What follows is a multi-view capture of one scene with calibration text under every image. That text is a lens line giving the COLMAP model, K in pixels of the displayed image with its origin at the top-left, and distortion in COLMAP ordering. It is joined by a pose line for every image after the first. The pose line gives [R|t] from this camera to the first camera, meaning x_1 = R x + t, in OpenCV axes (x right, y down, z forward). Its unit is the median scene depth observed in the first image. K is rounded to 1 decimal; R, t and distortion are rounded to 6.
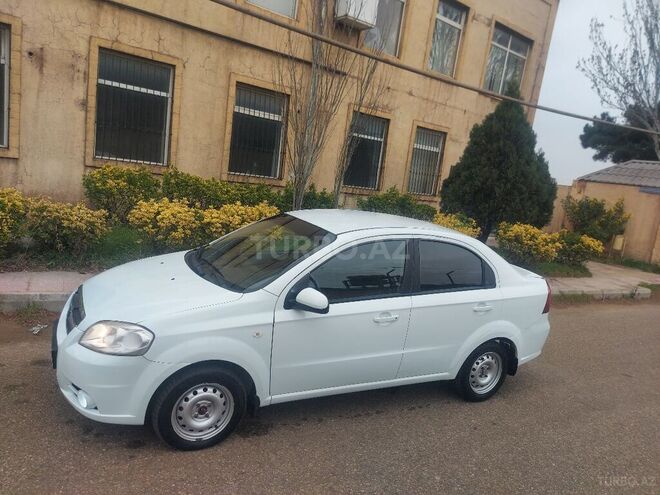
lens RADIAL K [[476.8, 0, 332.8], [0, 476.8, 252.6], [0, 0, 1]] dist [0.072946, -0.083273]
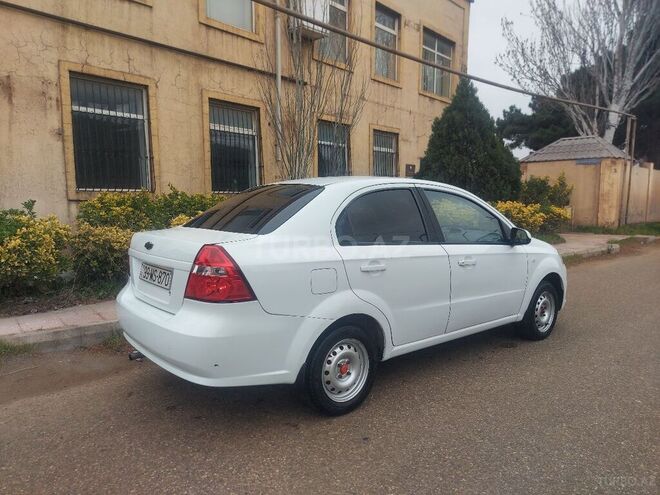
lens RADIAL K [[476.8, 0, 331.8], [0, 476.8, 252.4], [0, 0, 1]] dist [0.072946, -0.083273]
pose [[0.972946, -0.155437, 0.170926, -0.202327], [0.163832, 0.985828, -0.036072, 0.031887], [-0.162897, 0.063099, 0.984623, 0.028339]]
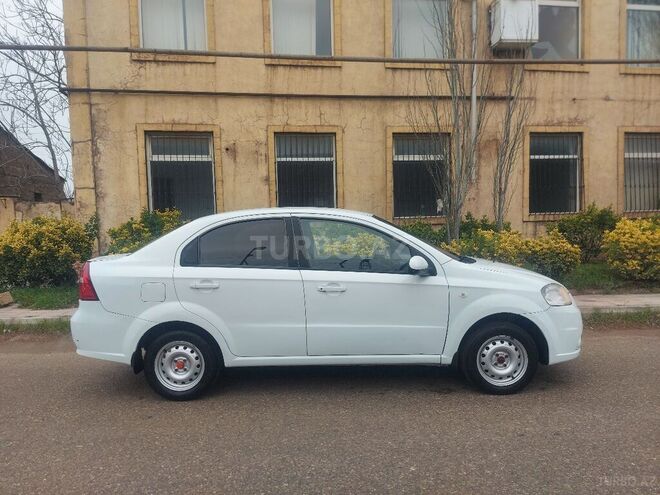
lens RADIAL K [[476.8, 0, 328.5], [0, 476.8, 253.9], [0, 0, 1]] dist [0.072946, -0.083273]
pose [[0.855187, -0.127027, -0.502512, 0.209422], [0.053296, 0.985916, -0.158523, 0.082365], [0.515571, 0.108785, 0.849913, 0.060745]]
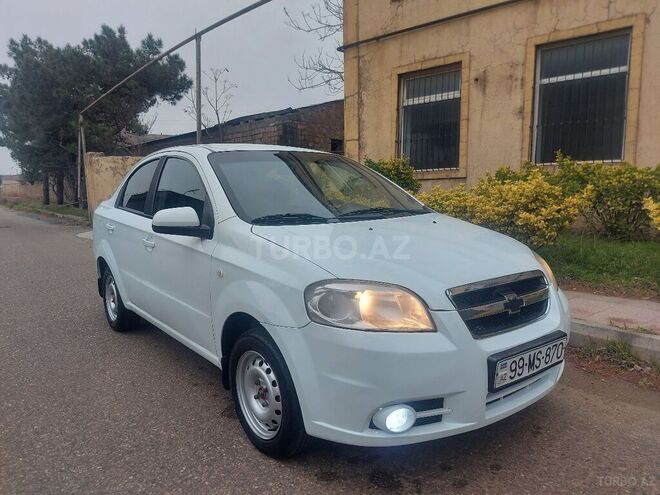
lens RADIAL K [[476.8, 0, 324.6], [0, 476.8, 253.7], [0, 0, 1]] dist [0.072946, -0.083273]
pose [[0.144653, -0.003712, -0.989476, 0.366561], [-0.134074, 0.990697, -0.023317, 0.044328], [0.980357, 0.136036, 0.142809, 0.515511]]
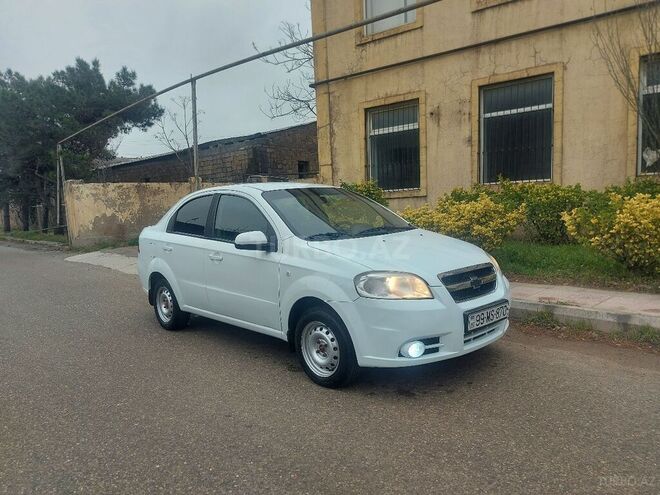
lens RADIAL K [[476.8, 0, 323.1], [0, 476.8, 255.7], [0, 0, 1]] dist [0.072946, -0.083273]
pose [[0.225006, -0.039458, -0.973558, 0.499942], [-0.089891, 0.994078, -0.061066, 0.064148], [0.970202, 0.101254, 0.220127, 0.434213]]
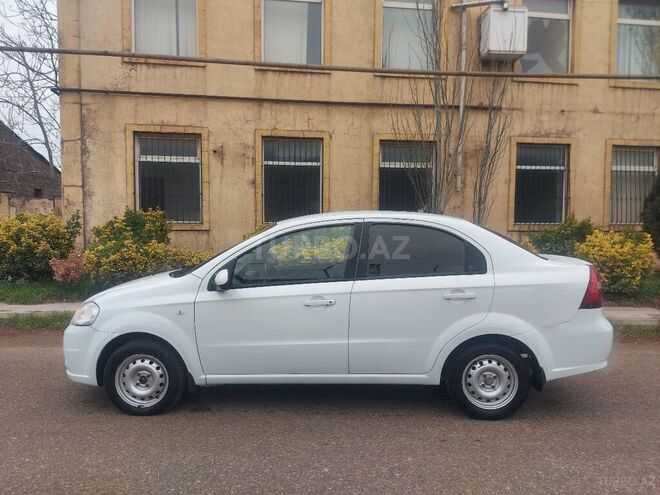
lens RADIAL K [[476.8, 0, 329.6], [0, 476.8, 252.5], [0, 0, 1]] dist [0.072946, -0.083273]
pose [[0.853100, -0.107433, -0.510566, 0.264304], [0.023212, 0.985417, -0.168566, 0.084446], [0.521230, 0.131952, 0.843153, 0.081206]]
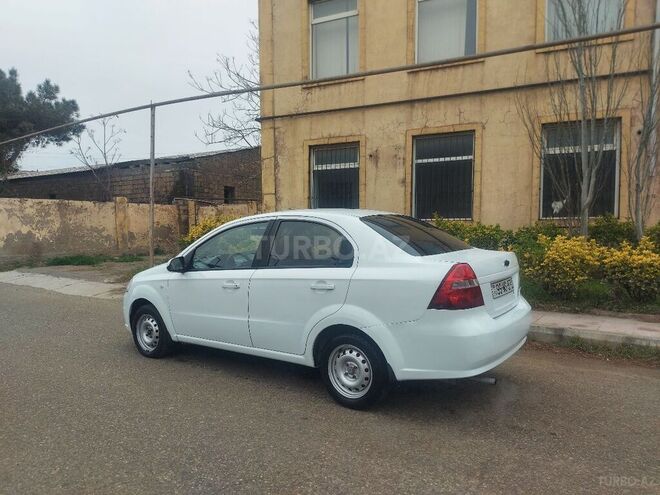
lens RADIAL K [[476.8, 0, 324.1], [0, 476.8, 252.2], [0, 0, 1]] dist [0.072946, -0.083273]
pose [[0.423183, -0.089860, -0.901577, 0.537261], [-0.094672, 0.985237, -0.142636, 0.085493], [0.901085, 0.145715, 0.408428, 0.300586]]
